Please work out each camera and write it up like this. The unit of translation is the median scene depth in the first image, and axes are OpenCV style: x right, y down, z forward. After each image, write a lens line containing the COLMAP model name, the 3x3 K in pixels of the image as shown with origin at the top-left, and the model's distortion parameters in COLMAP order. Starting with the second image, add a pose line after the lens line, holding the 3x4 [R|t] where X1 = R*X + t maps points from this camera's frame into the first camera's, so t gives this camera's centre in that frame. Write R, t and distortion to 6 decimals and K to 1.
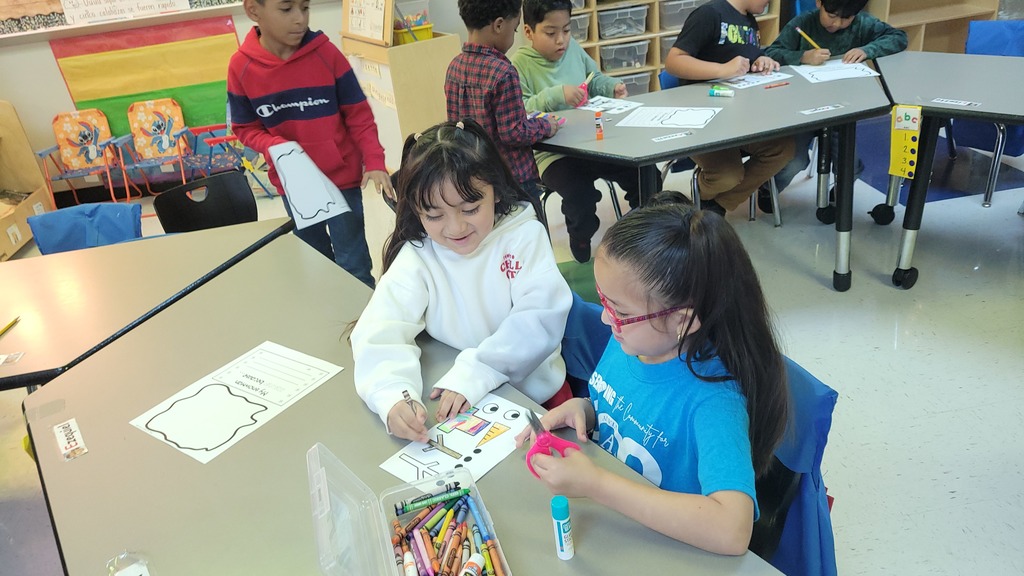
lens RADIAL K [[760.6, 0, 512.0], [0, 760.6, 288.0], [0, 0, 1]] dist [0.000870, -0.001719]
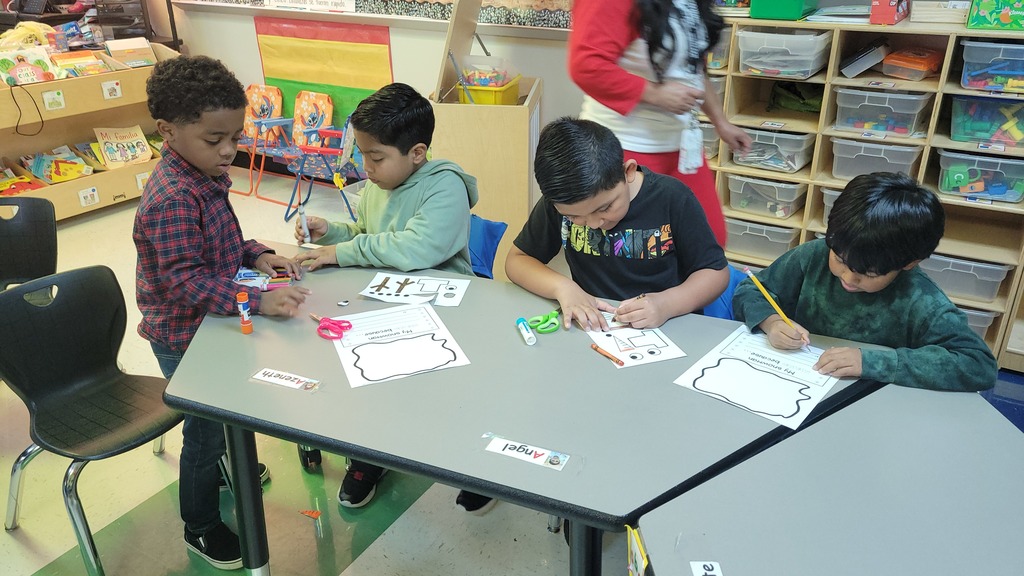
lens RADIAL K [[760.6, 0, 512.0], [0, 760.6, 288.0], [0, 0, 1]] dist [0.000870, -0.001719]
pose [[0.790168, 0.363299, -0.493608, 0.333330], [-0.363596, 0.926211, 0.099654, -0.210039], [0.493389, 0.100731, 0.863956, 0.298878]]
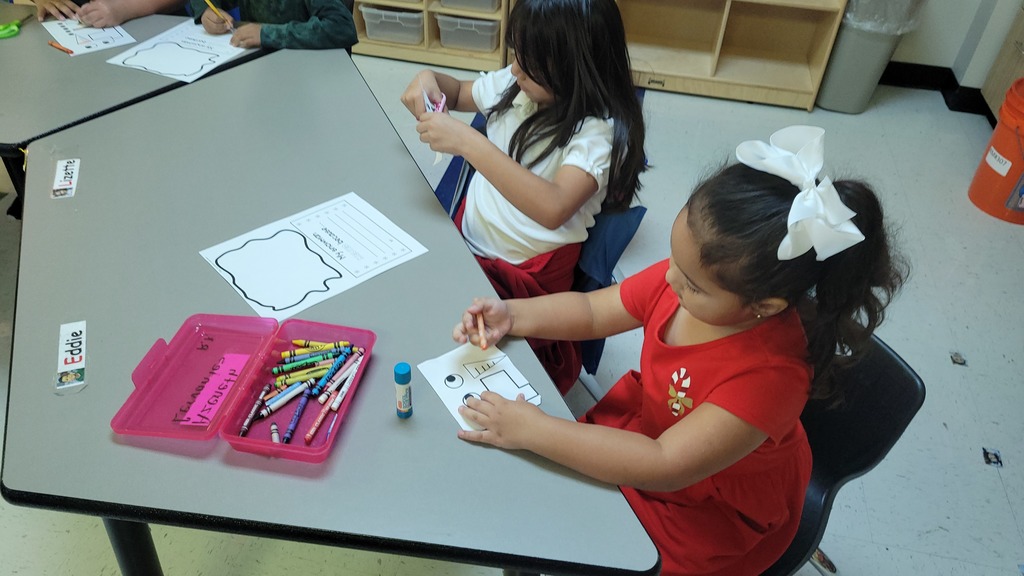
lens RADIAL K [[760.6, 0, 512.0], [0, 760.6, 288.0], [0, 0, 1]] dist [0.000870, -0.001719]
pose [[0.915143, 0.347759, -0.203903, 0.548655], [-0.304503, 0.927772, 0.215677, -0.205529], [0.264179, -0.135287, 0.954938, 0.276168]]
